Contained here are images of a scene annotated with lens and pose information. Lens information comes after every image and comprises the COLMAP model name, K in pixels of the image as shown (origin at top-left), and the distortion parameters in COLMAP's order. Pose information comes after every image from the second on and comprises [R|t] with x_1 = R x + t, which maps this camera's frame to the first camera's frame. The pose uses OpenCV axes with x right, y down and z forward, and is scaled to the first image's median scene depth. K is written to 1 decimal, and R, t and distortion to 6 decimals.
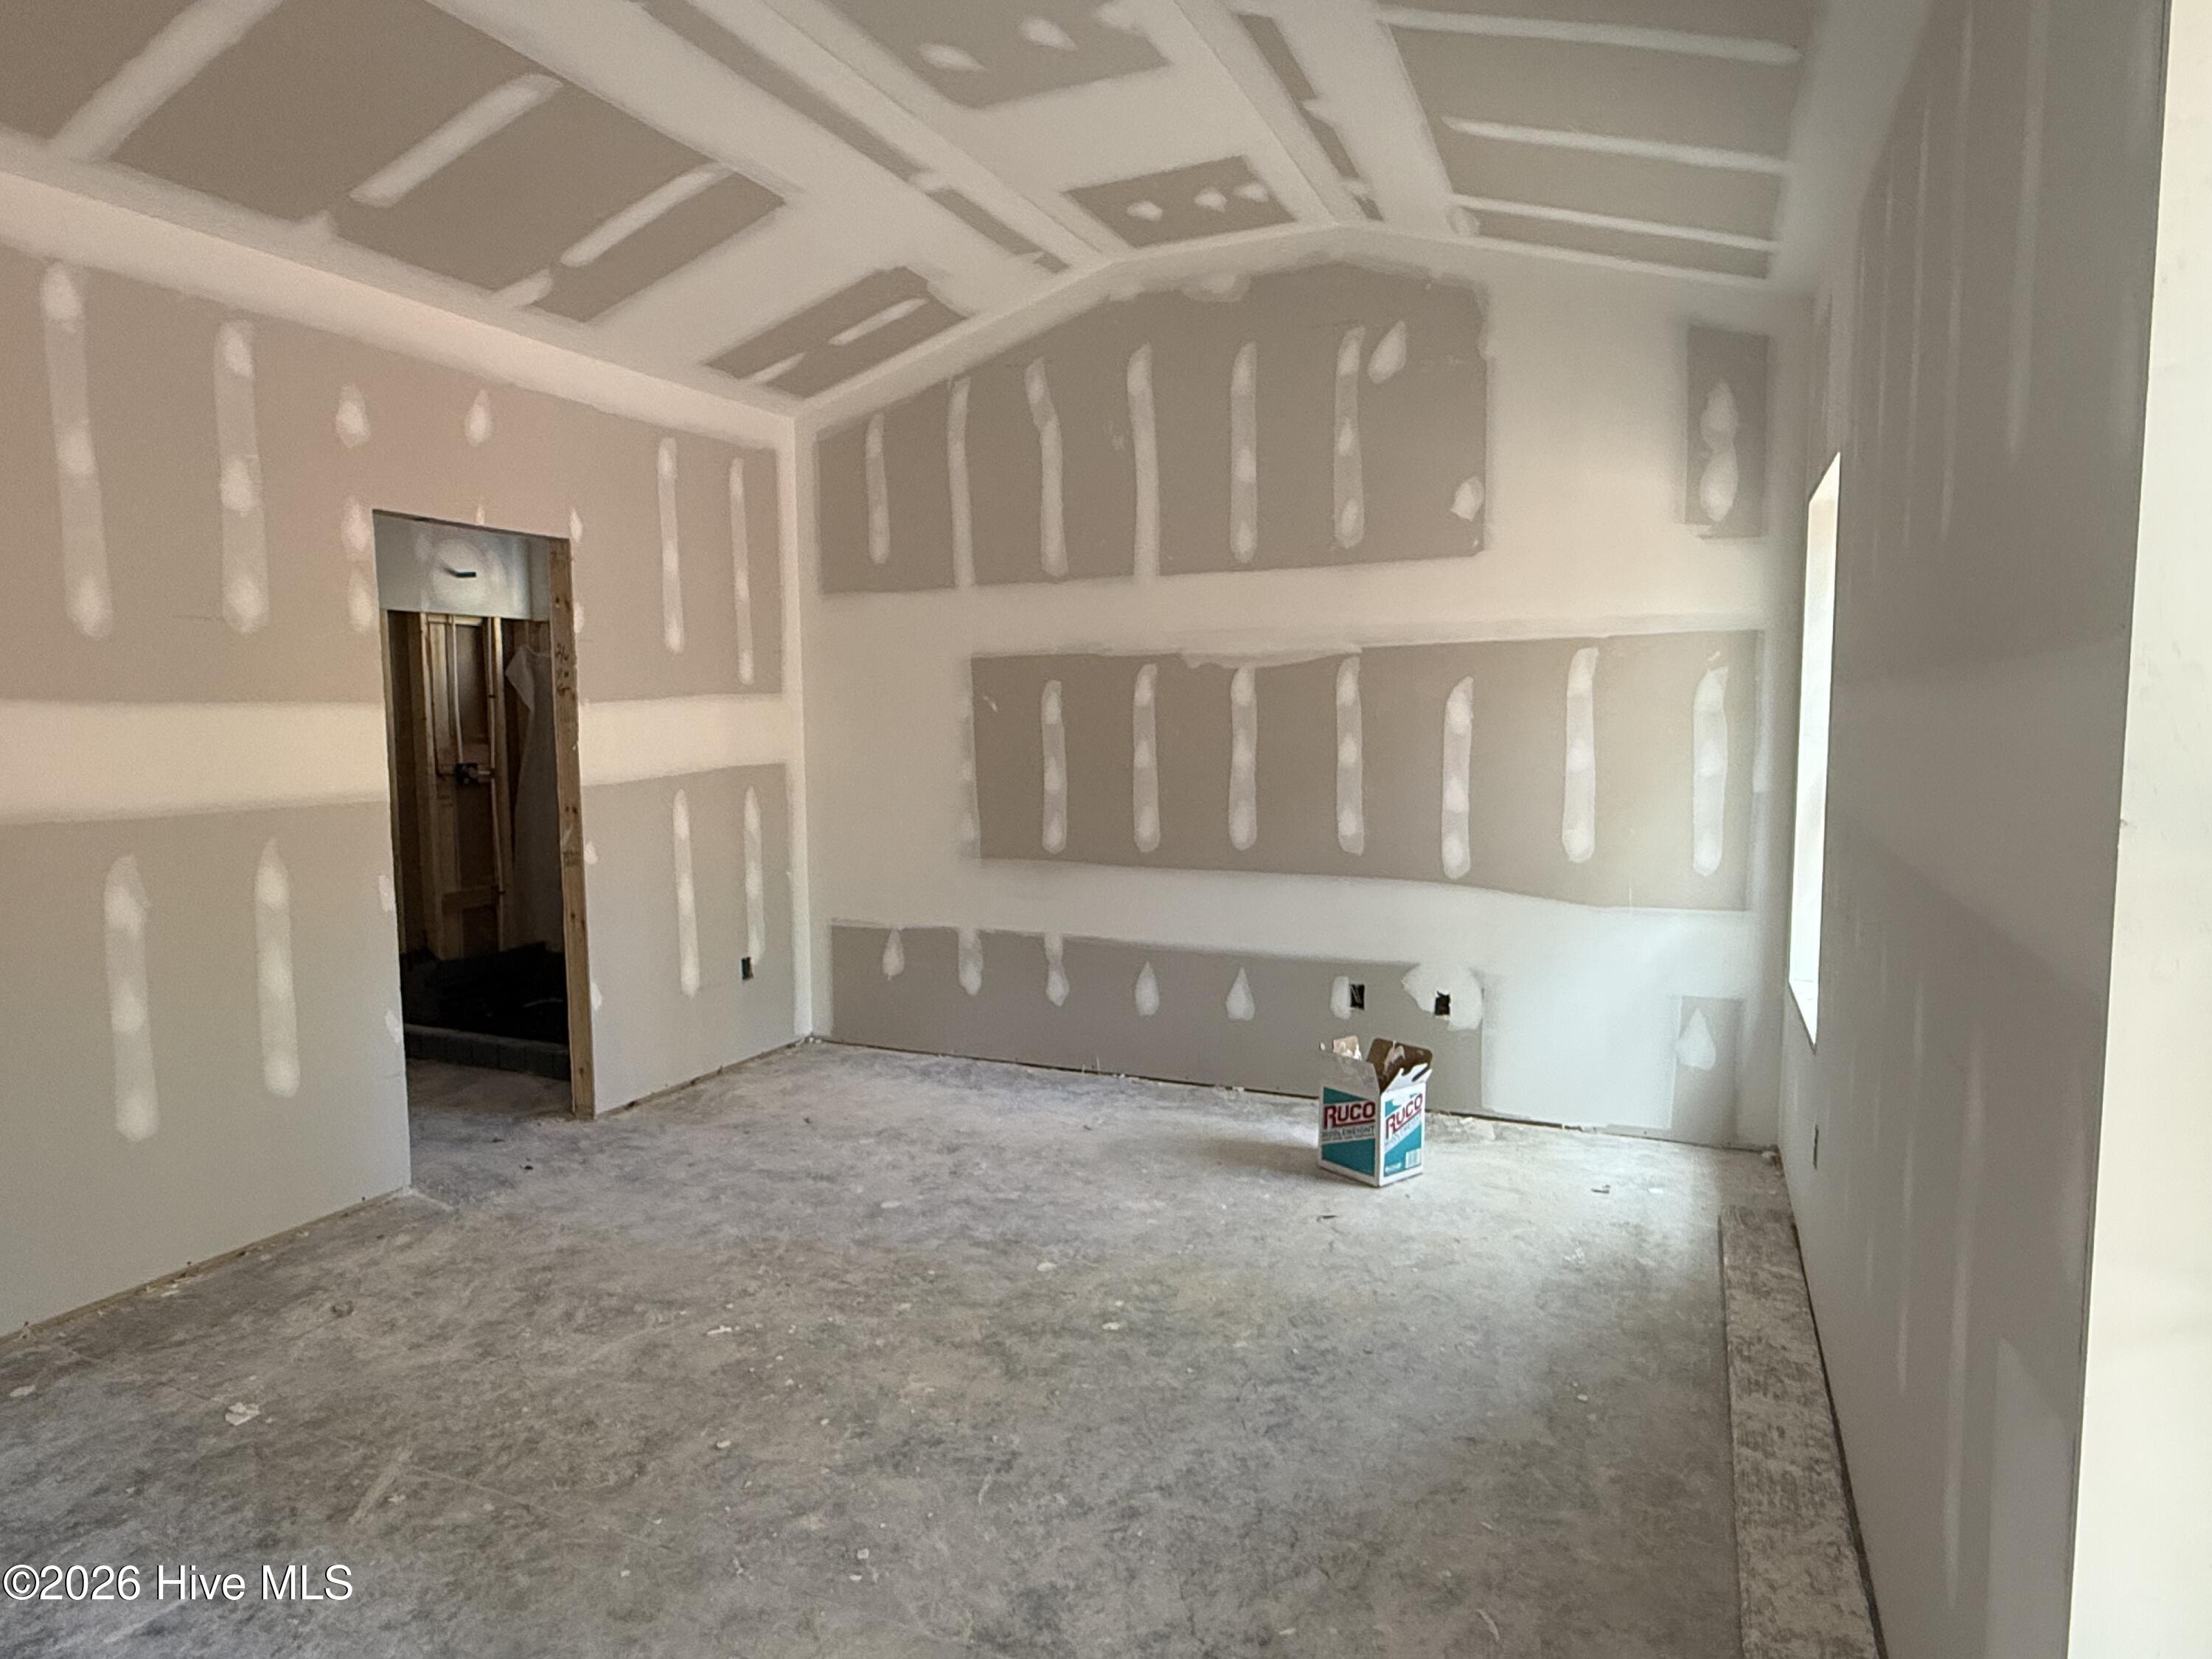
lens RADIAL K [[1309.2, 0, 1100.1], [0, 1309.2, 836.2], [0, 0, 1]] dist [-0.002453, 0.000245]
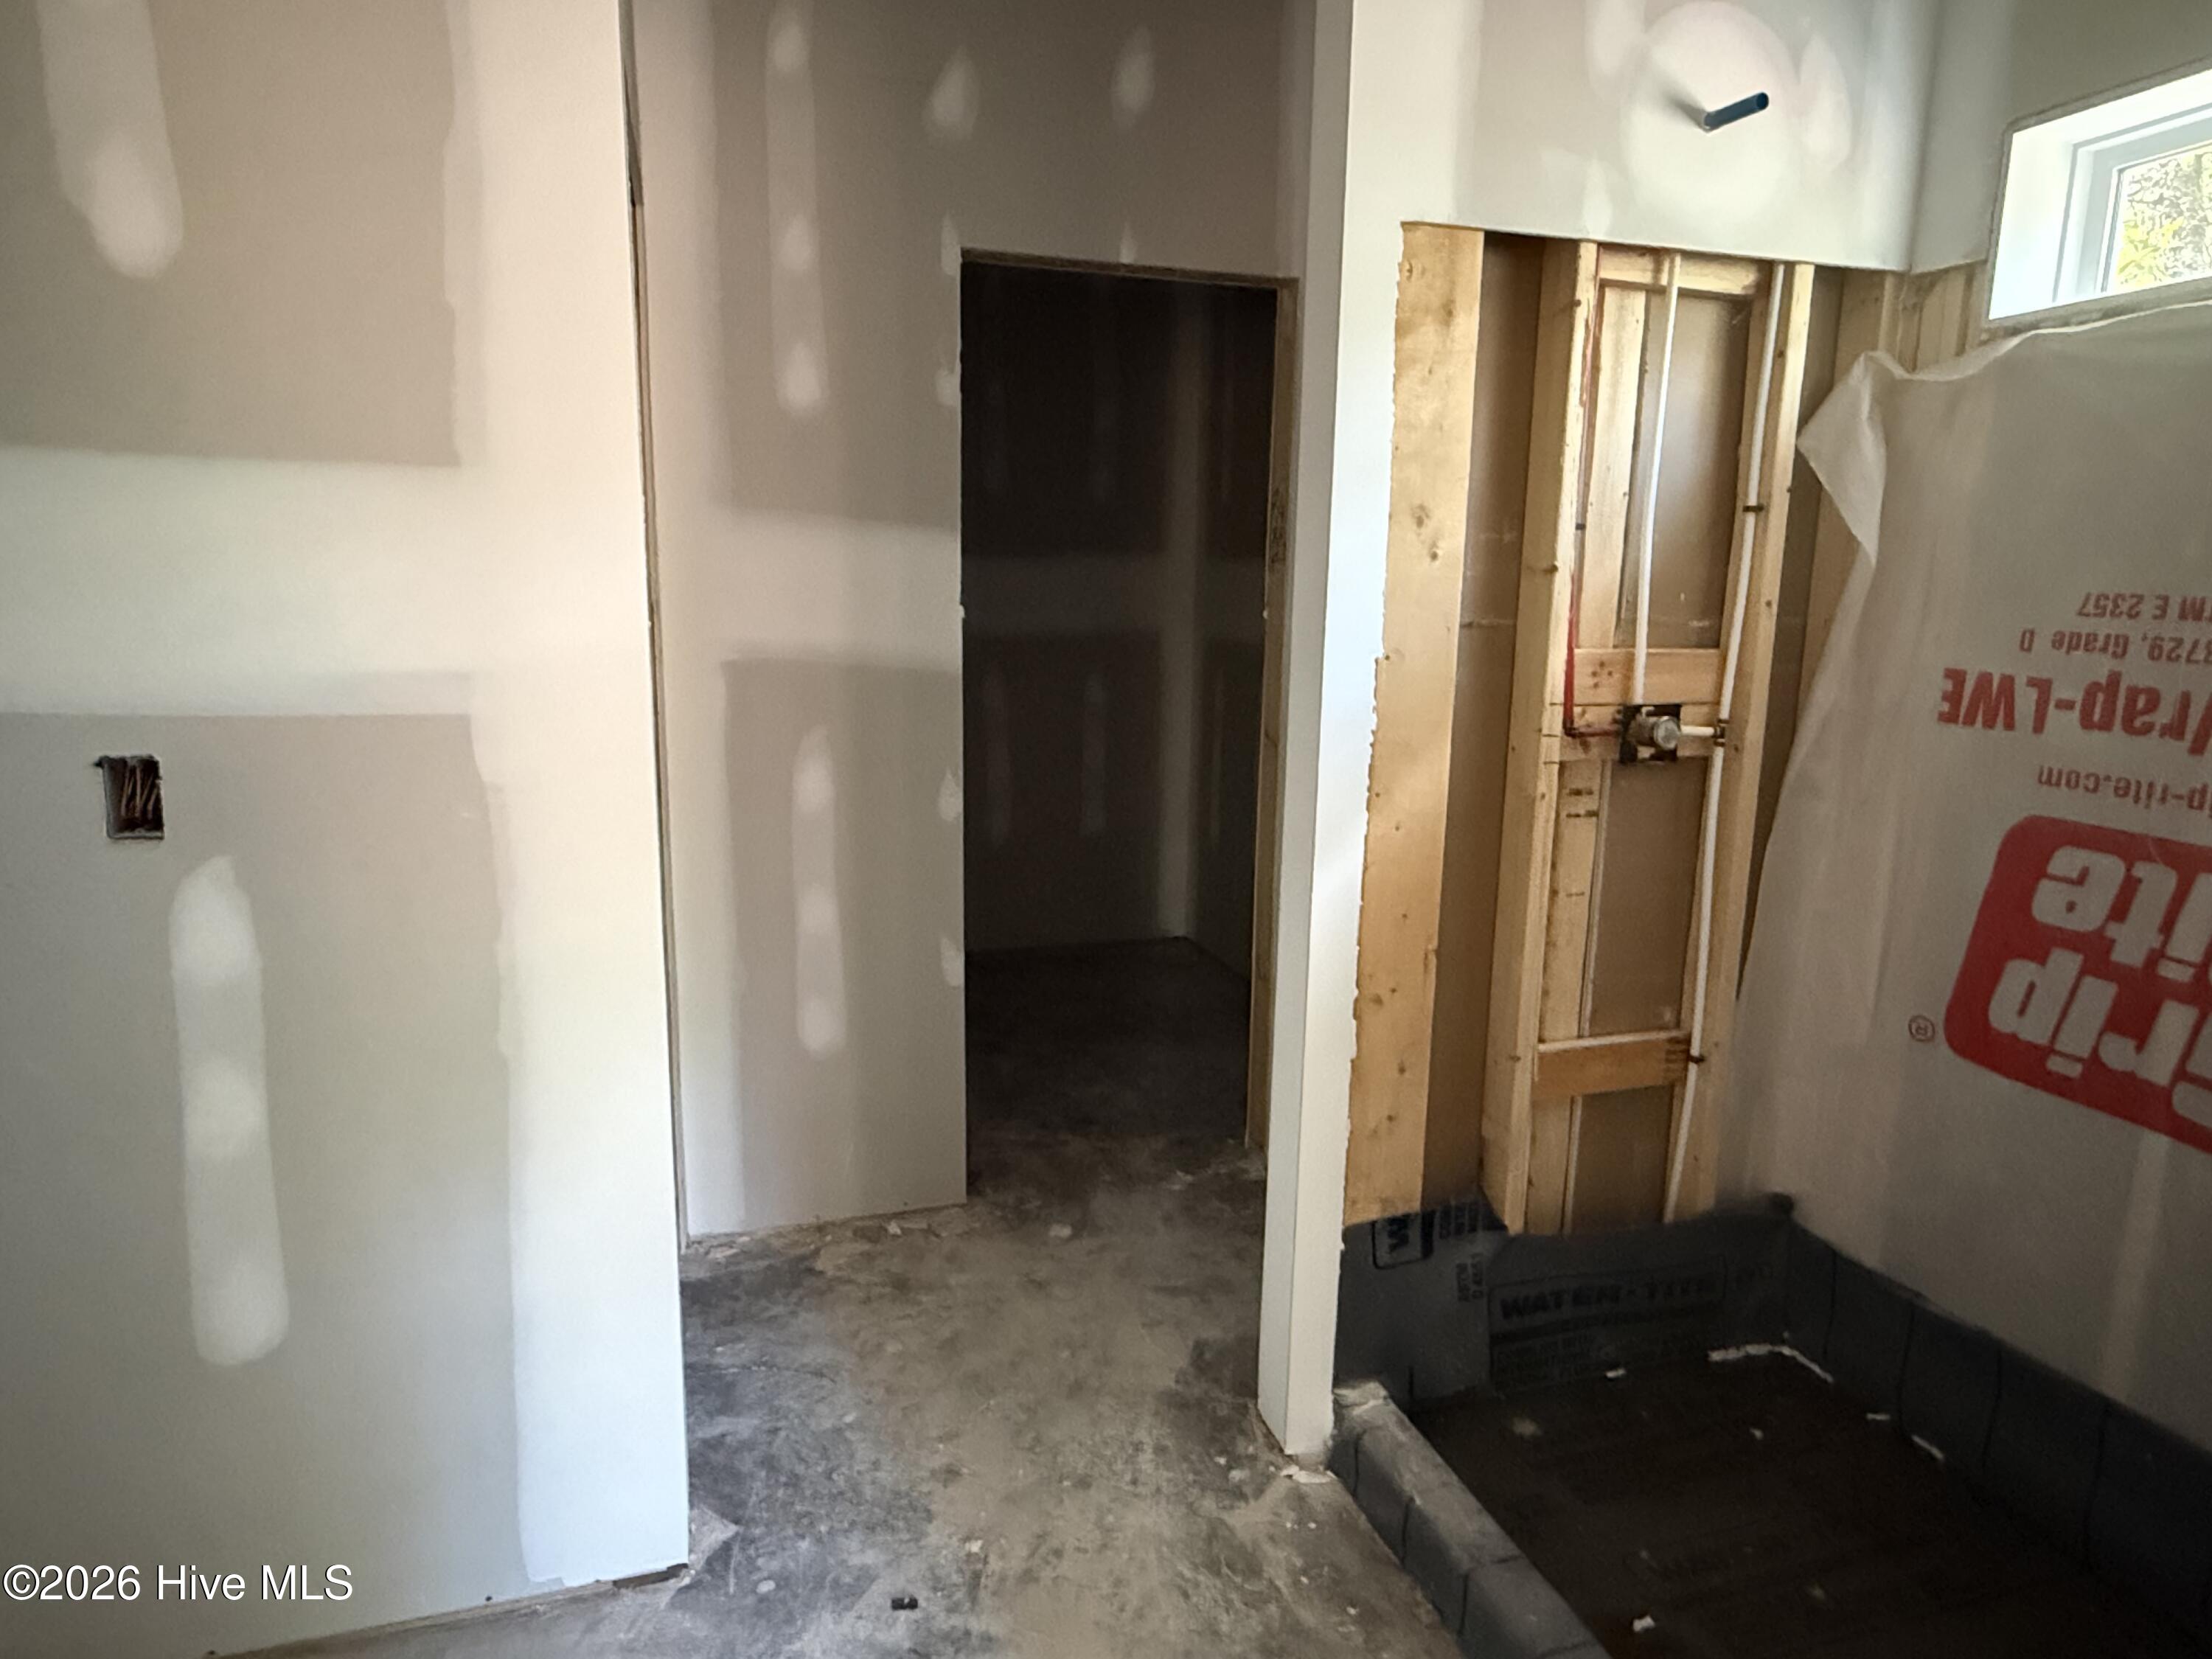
lens RADIAL K [[1309.2, 0, 1096.3], [0, 1309.2, 835.0], [0, 0, 1]] dist [-0.002453, 0.000245]
pose [[0.659412, 0.145539, -0.737560, -0.317471], [-0.092087, 0.989331, 0.112889, -0.046036], [0.746121, -0.006521, 0.665779, 0.652493]]
